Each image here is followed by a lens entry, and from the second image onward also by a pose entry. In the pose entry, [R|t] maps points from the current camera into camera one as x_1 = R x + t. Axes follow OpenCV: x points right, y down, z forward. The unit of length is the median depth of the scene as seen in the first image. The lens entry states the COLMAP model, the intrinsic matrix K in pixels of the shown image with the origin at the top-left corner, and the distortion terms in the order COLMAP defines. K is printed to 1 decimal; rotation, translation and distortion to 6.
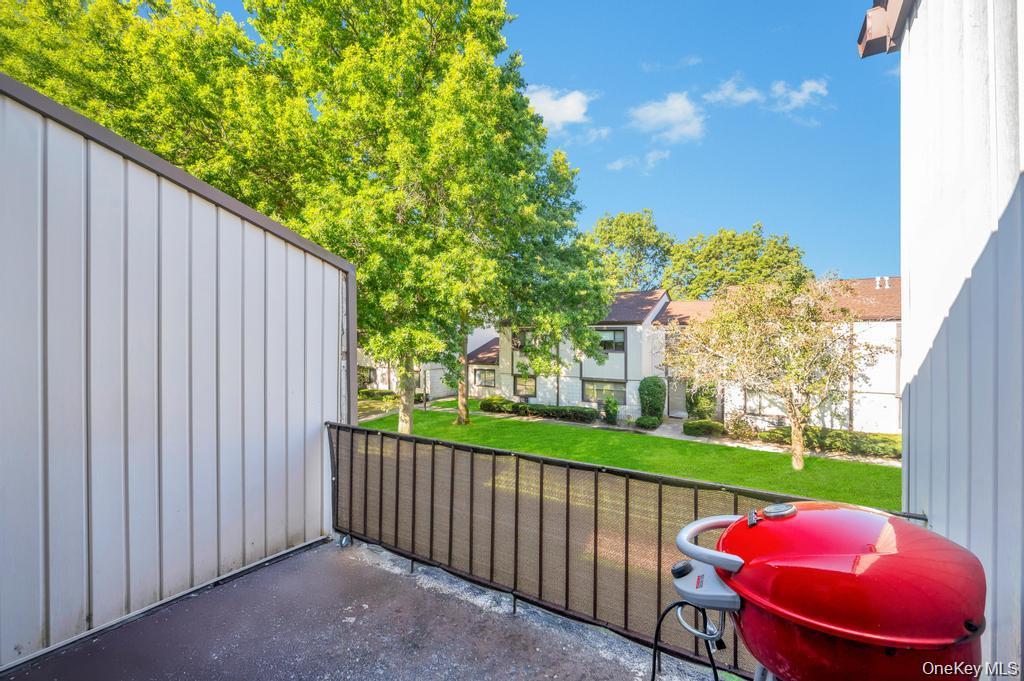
lens RADIAL K [[406.1, 0, 513.0], [0, 406.1, 340.7], [0, 0, 1]] dist [-0.000343, -0.000232]
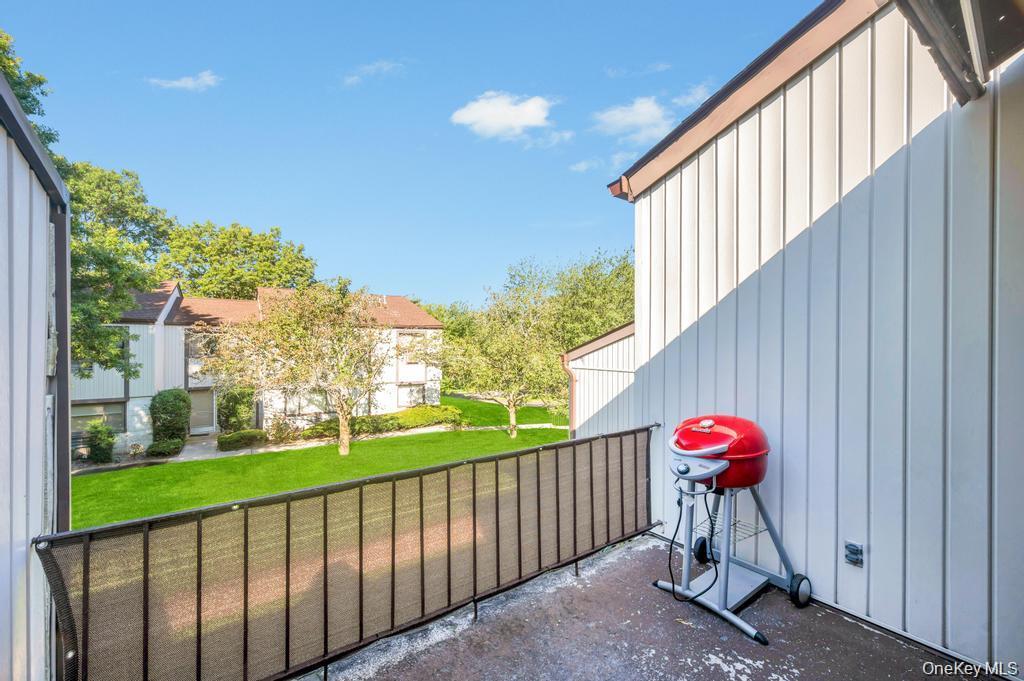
lens RADIAL K [[406.1, 0, 513.0], [0, 406.1, 340.7], [0, 0, 1]] dist [-0.000343, -0.000232]
pose [[0.437175, 0.000833, 0.899376, -0.090734], [0.005455, 0.999979, -0.003578, -0.001082], [-0.899360, 0.006470, 0.437161, 0.050312]]
